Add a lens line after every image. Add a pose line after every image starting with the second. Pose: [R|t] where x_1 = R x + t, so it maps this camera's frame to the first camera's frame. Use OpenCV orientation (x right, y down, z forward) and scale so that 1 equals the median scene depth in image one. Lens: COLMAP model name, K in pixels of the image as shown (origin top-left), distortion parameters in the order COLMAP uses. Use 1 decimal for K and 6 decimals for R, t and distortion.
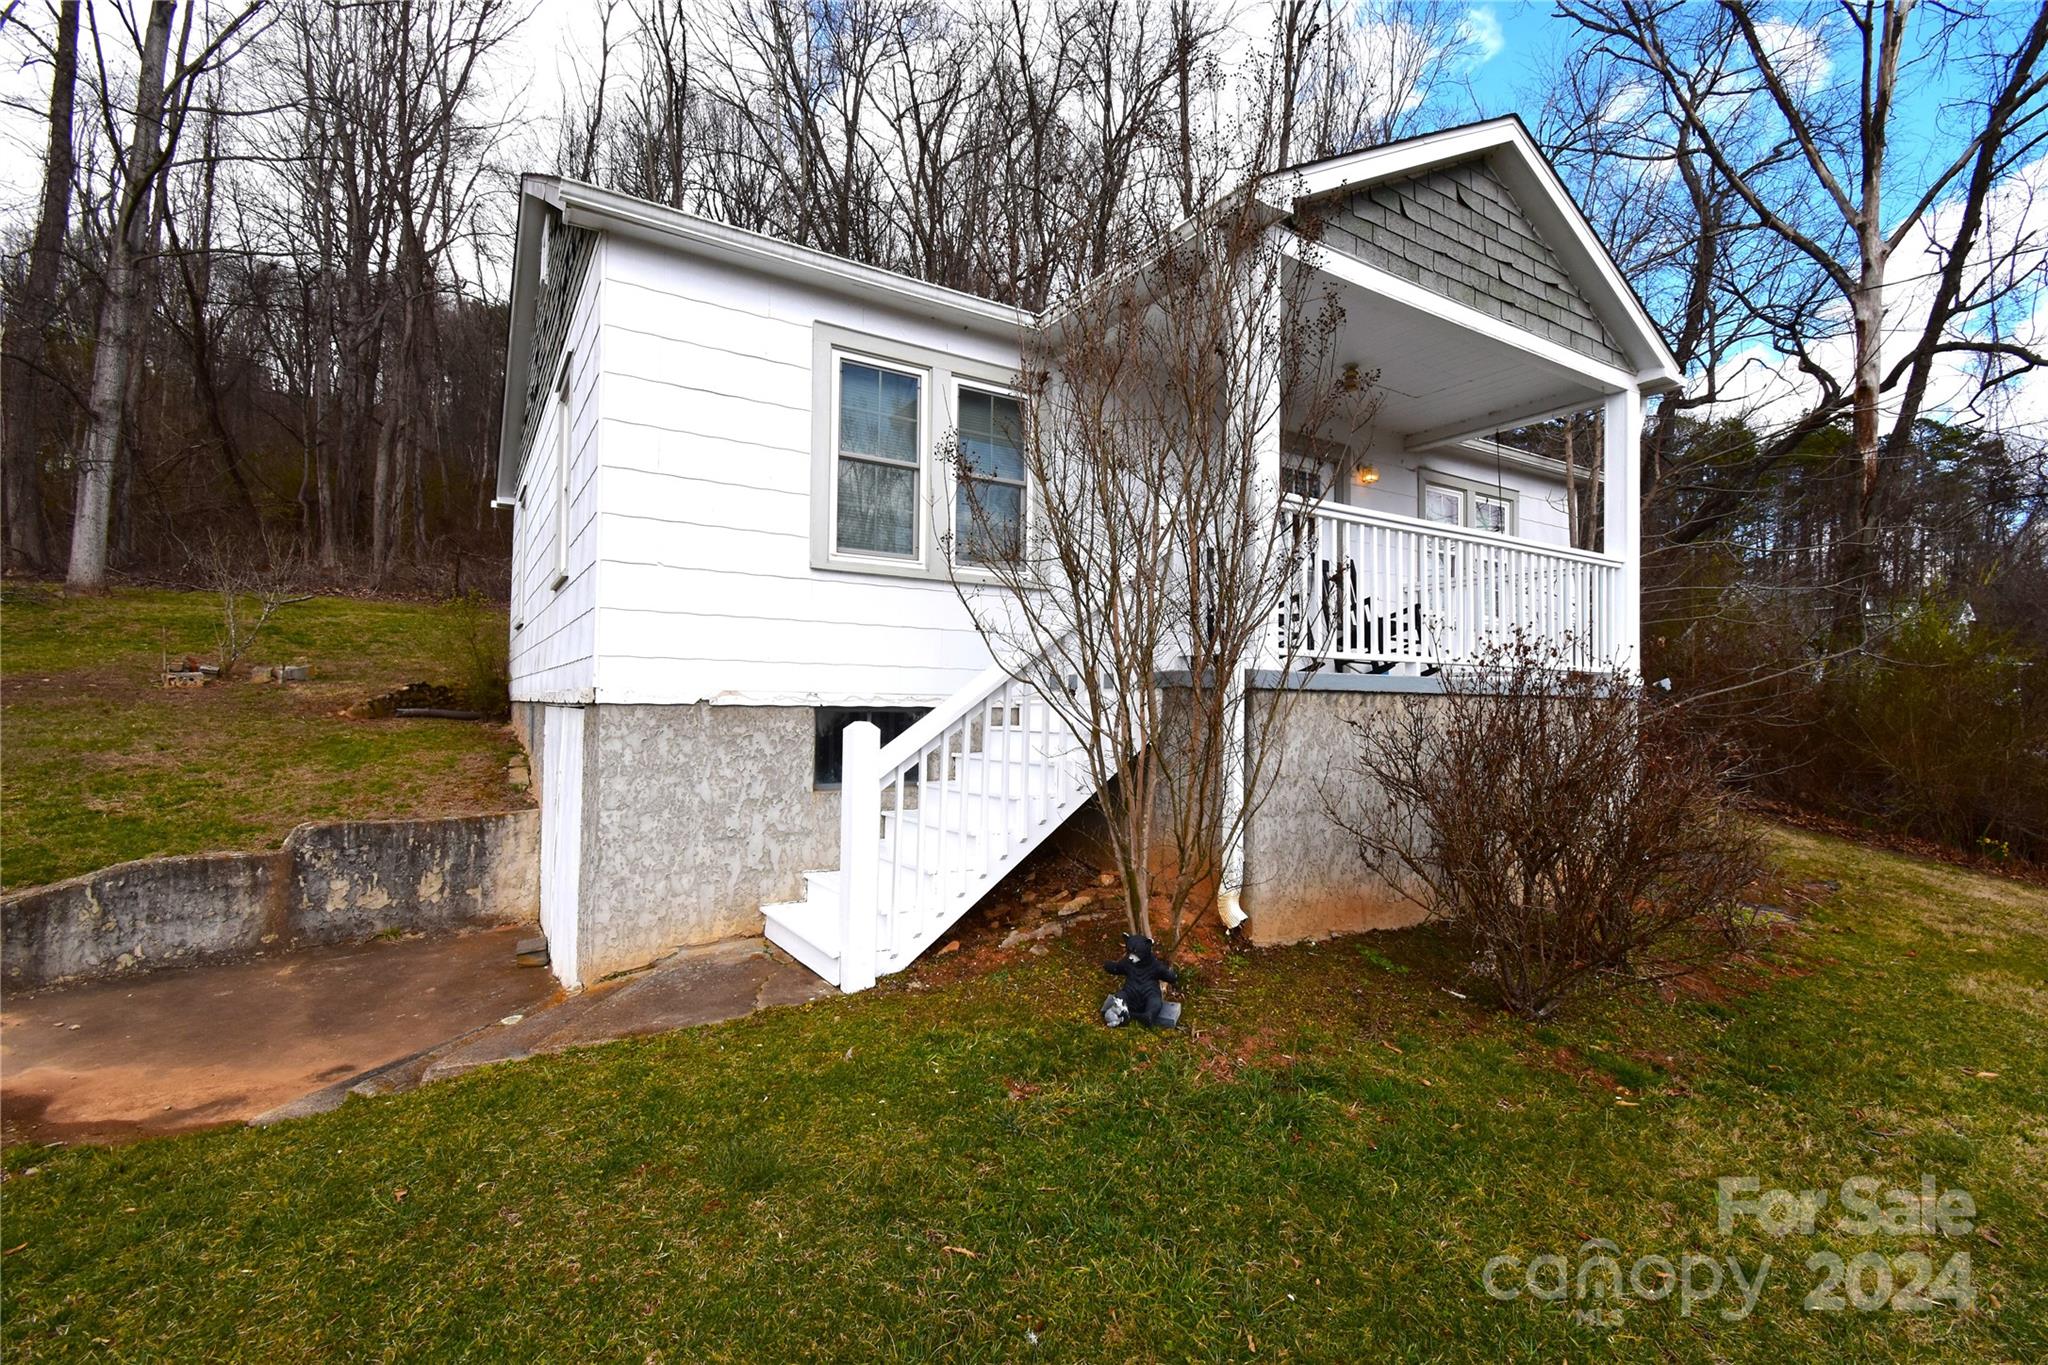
lens RADIAL K [[929.9, 0, 1031.0], [0, 929.9, 681.9], [0, 0, 1]] dist [-0.024843, -0.002975]
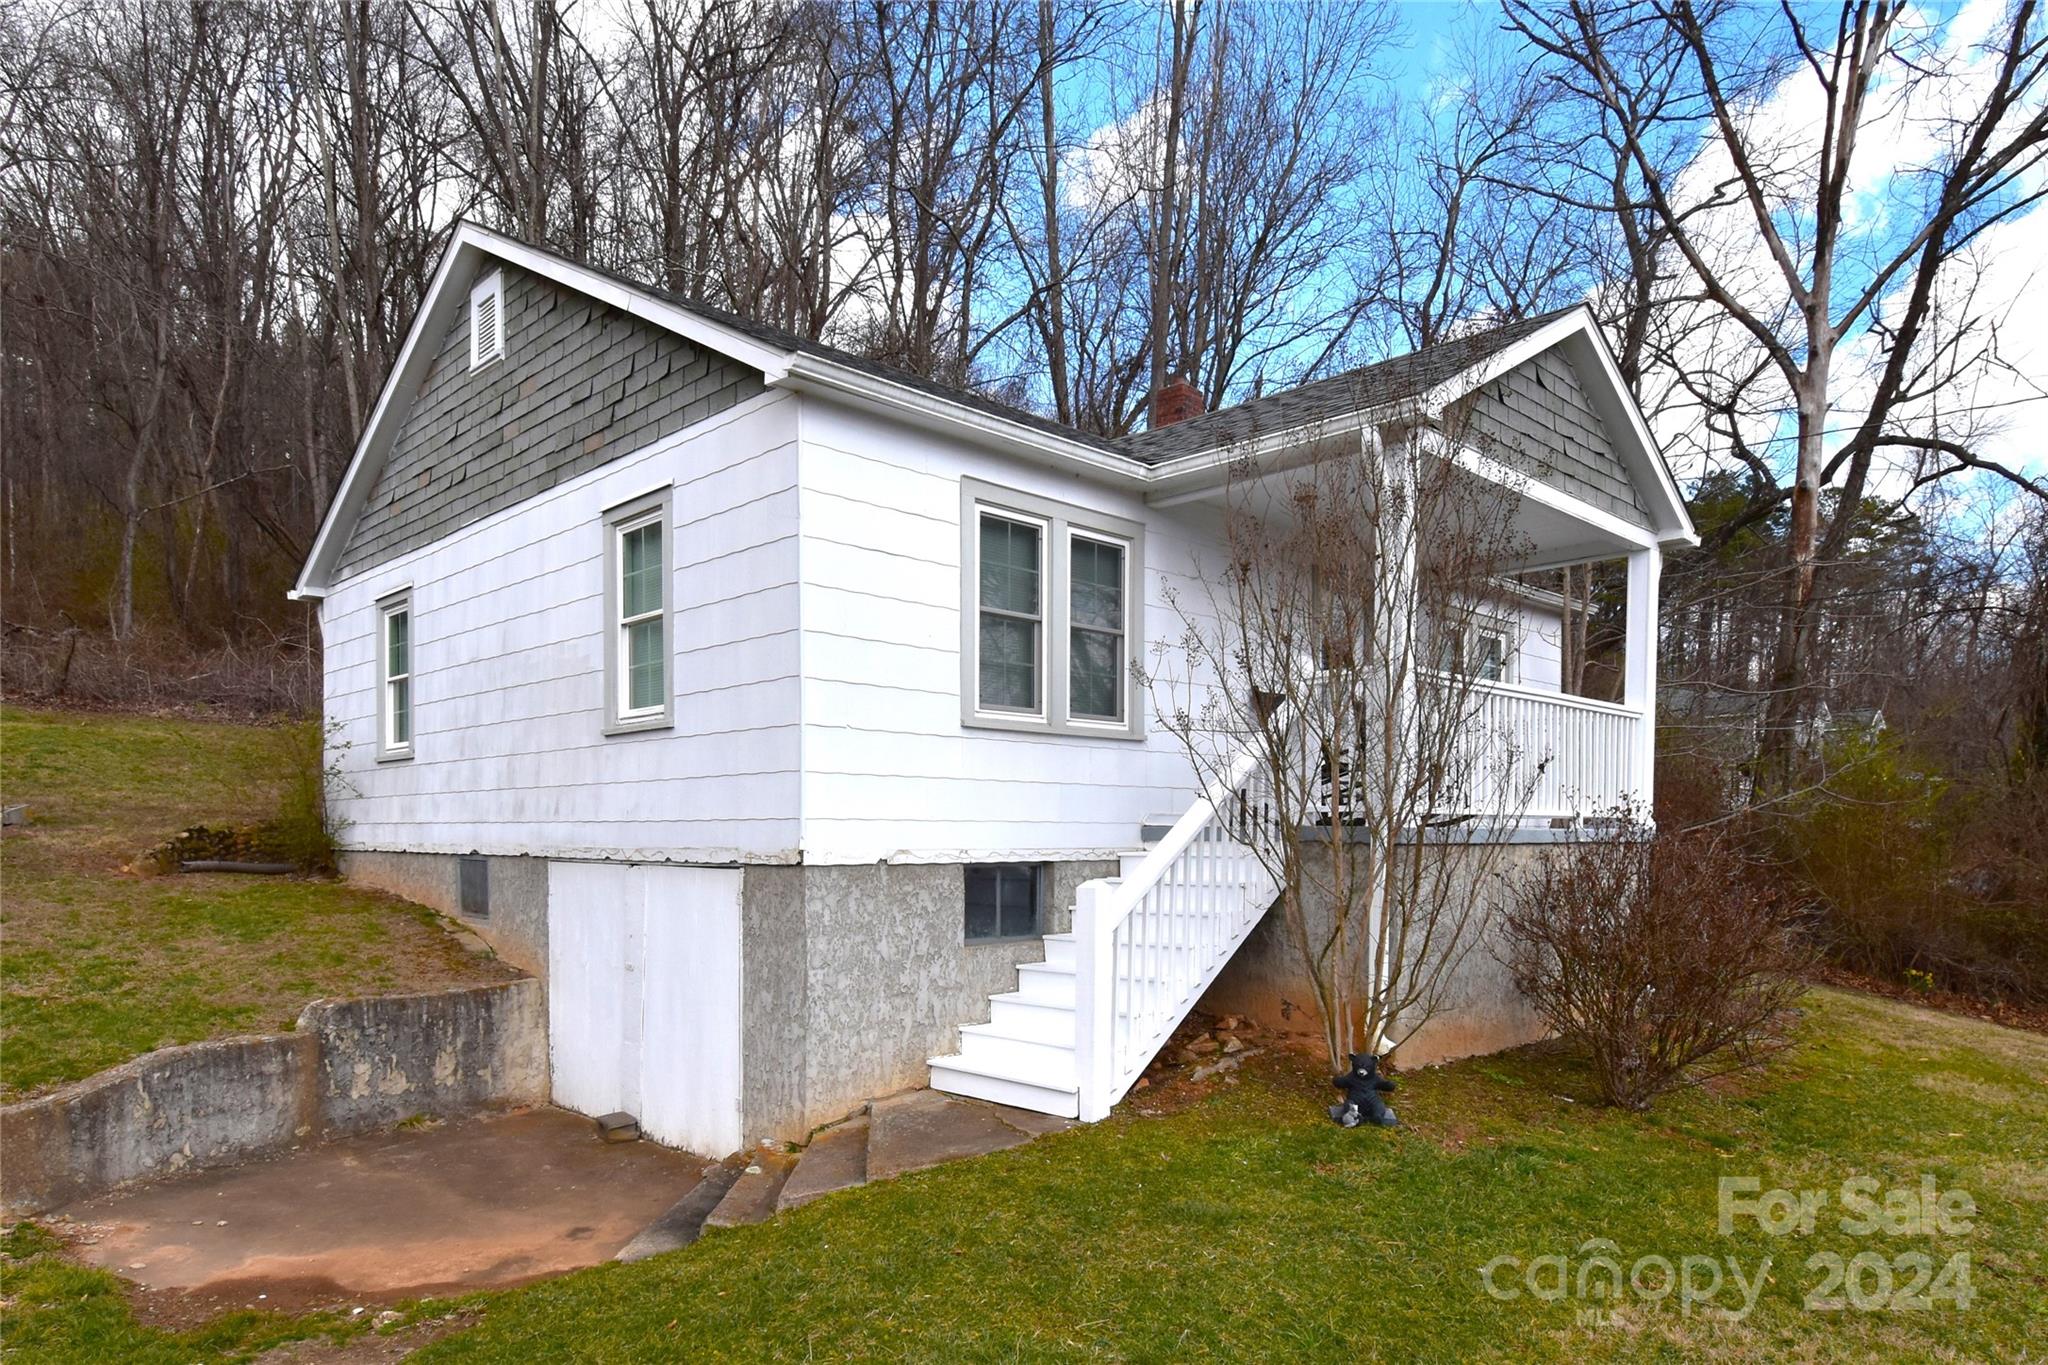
lens RADIAL K [[1285.9, 0, 974.4], [0, 1285.9, 867.1], [0, 0, 1]] dist [-0.019758, 0.003185]
pose [[0.981018, -0.014335, 0.193387, -0.444100], [0.003664, 0.998456, 0.055425, -0.041896], [-0.193883, -0.053664, 0.979556, -0.338512]]
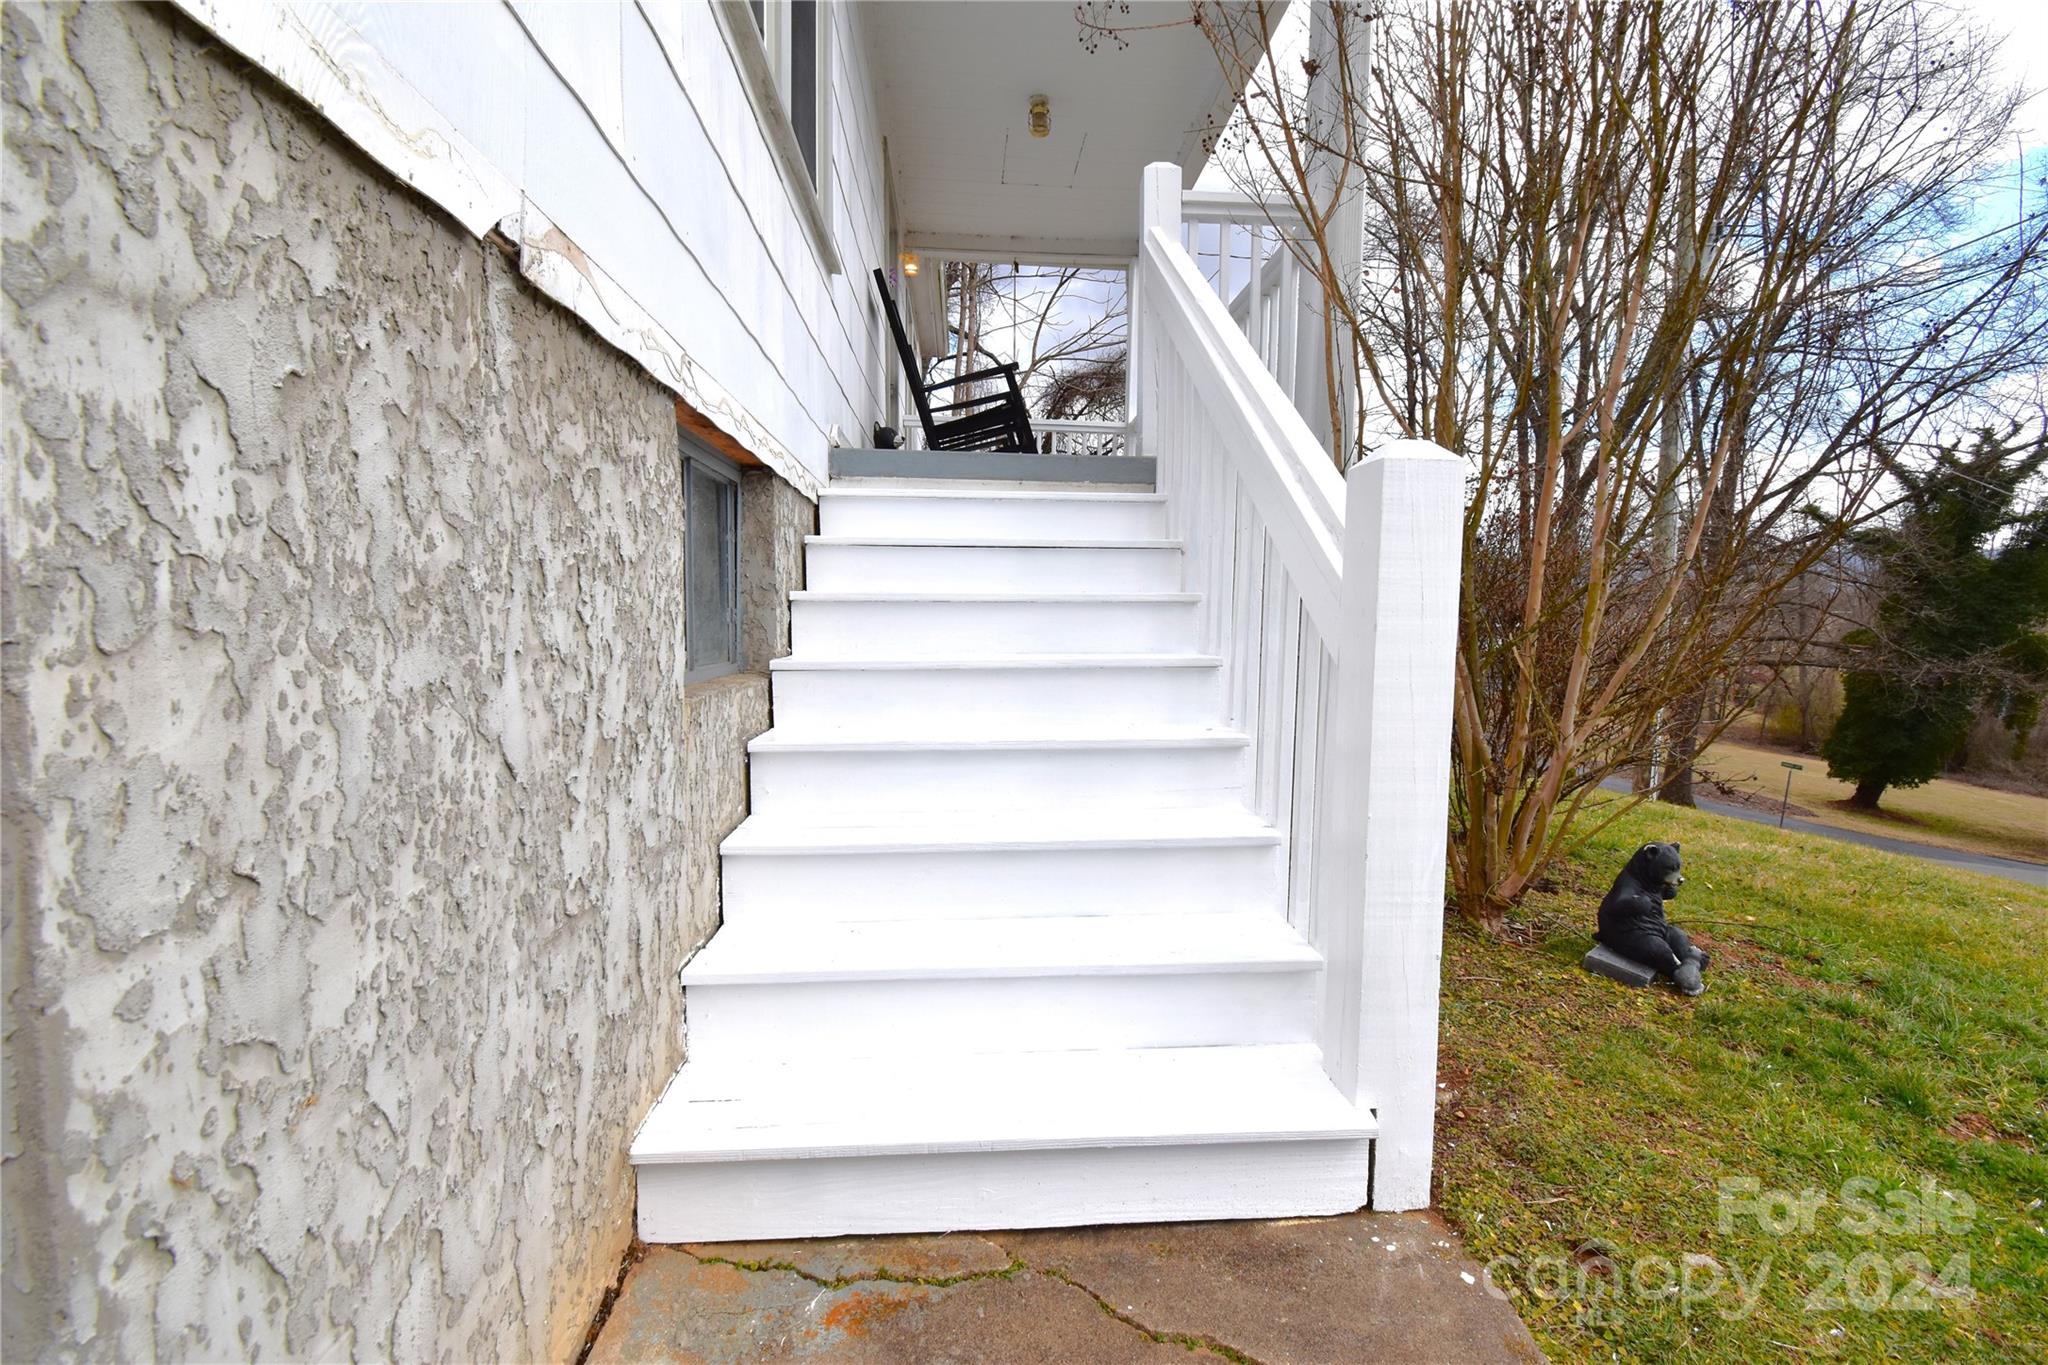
lens RADIAL K [[929.9, 0, 1032.8], [0, 929.9, 685.7], [0, 0, 1]] dist [-0.024843, -0.002975]
pose [[0.469844, -0.064426, 0.880395, -0.396975], [-0.033511, 0.995312, 0.090720, 0.075100], [-0.882113, -0.072127, 0.465483, 0.684671]]
